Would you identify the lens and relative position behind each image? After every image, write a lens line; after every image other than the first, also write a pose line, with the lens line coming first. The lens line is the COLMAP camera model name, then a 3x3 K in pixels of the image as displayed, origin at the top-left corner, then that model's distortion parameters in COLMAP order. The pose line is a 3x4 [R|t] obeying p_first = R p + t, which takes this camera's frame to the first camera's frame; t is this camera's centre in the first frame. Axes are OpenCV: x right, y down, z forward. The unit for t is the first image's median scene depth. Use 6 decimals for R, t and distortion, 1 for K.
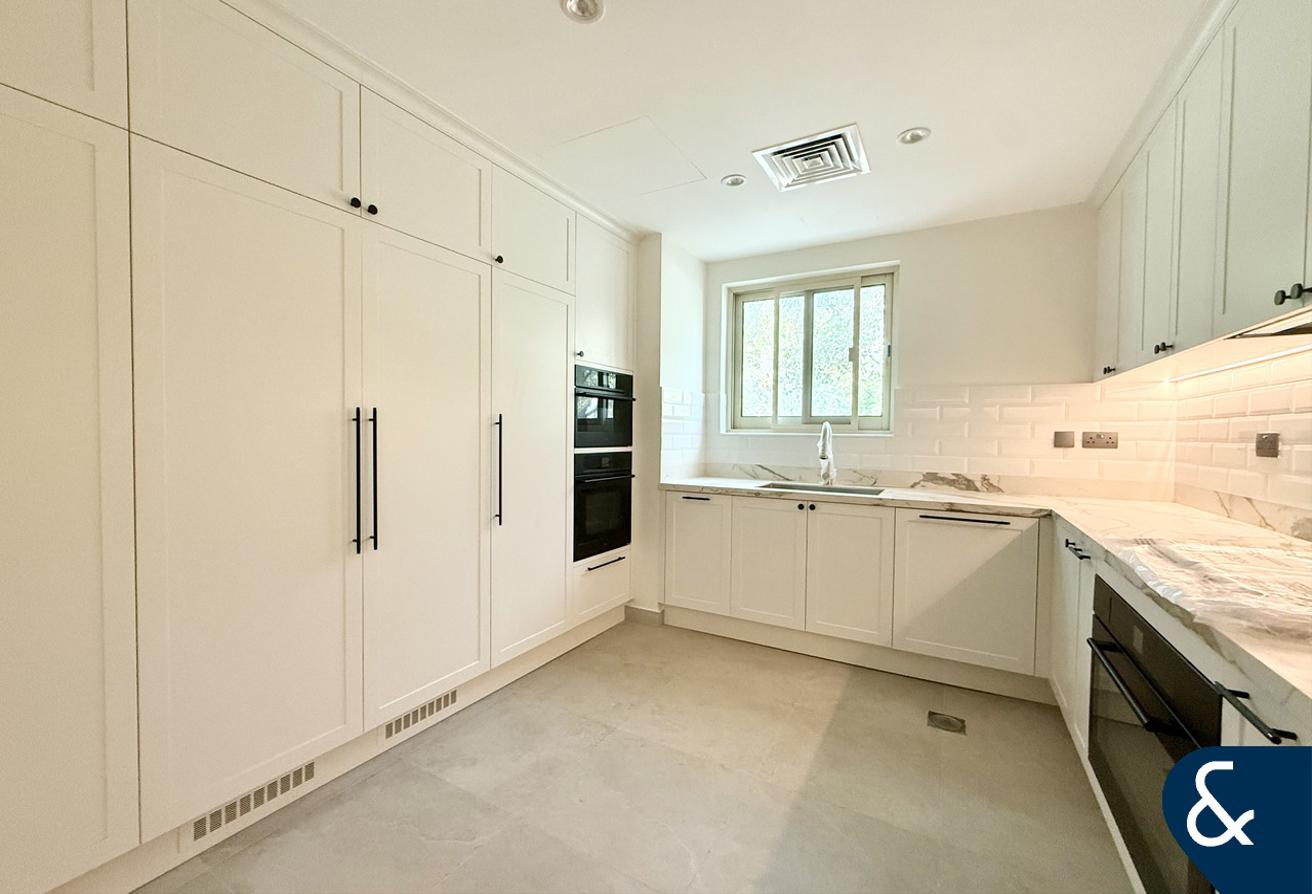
lens RADIAL K [[525.2, 0, 654.8], [0, 525.2, 443.6], [0, 0, 1]] dist [-0.000345, 0.000625]
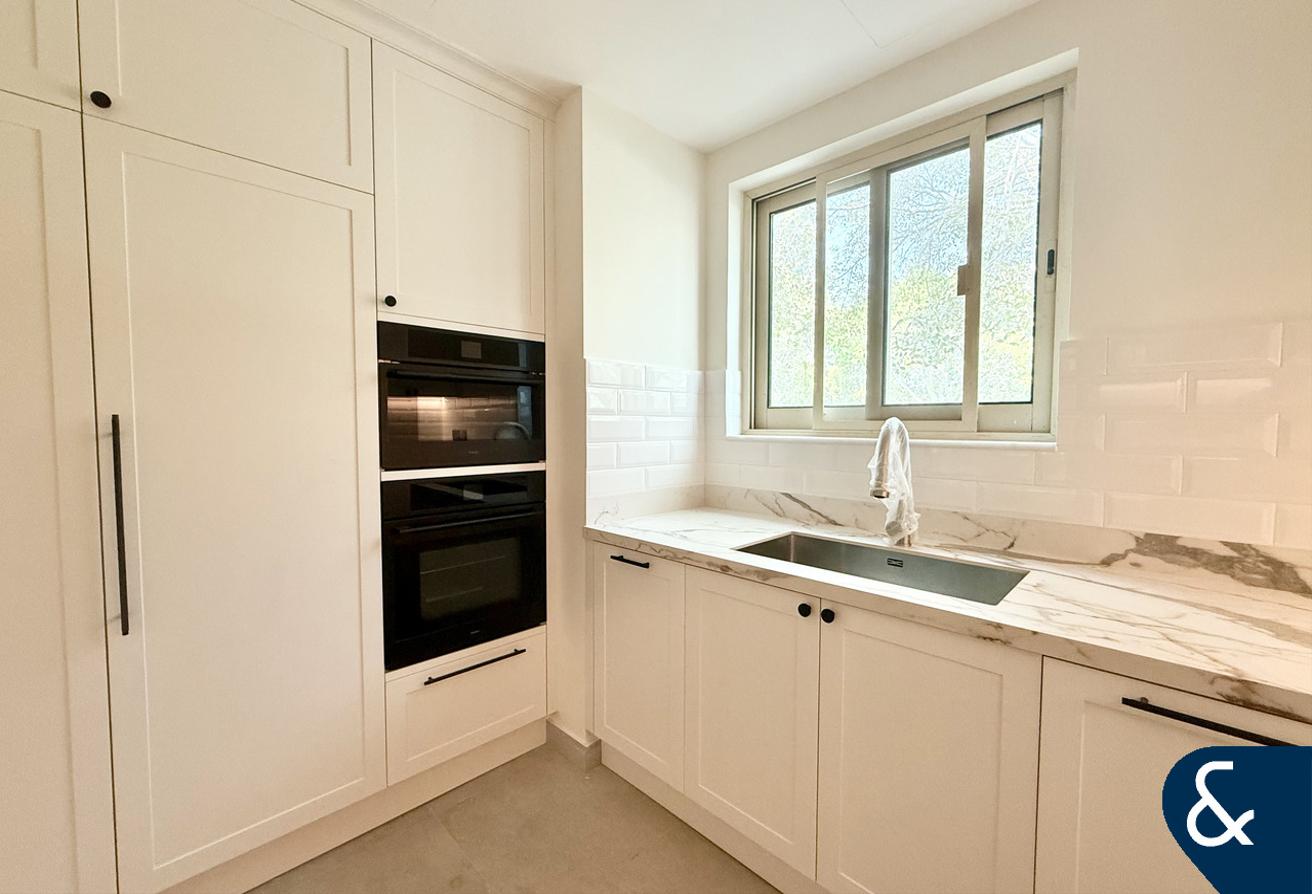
lens RADIAL K [[525.2, 0, 654.8], [0, 525.2, 443.6], [0, 0, 1]] dist [-0.000345, 0.000625]
pose [[0.964480, 0.000485, -0.264156, 0.234394], [0.003846, 0.999867, 0.015880, -0.024453], [0.264129, -0.016332, 0.964349, 0.462307]]
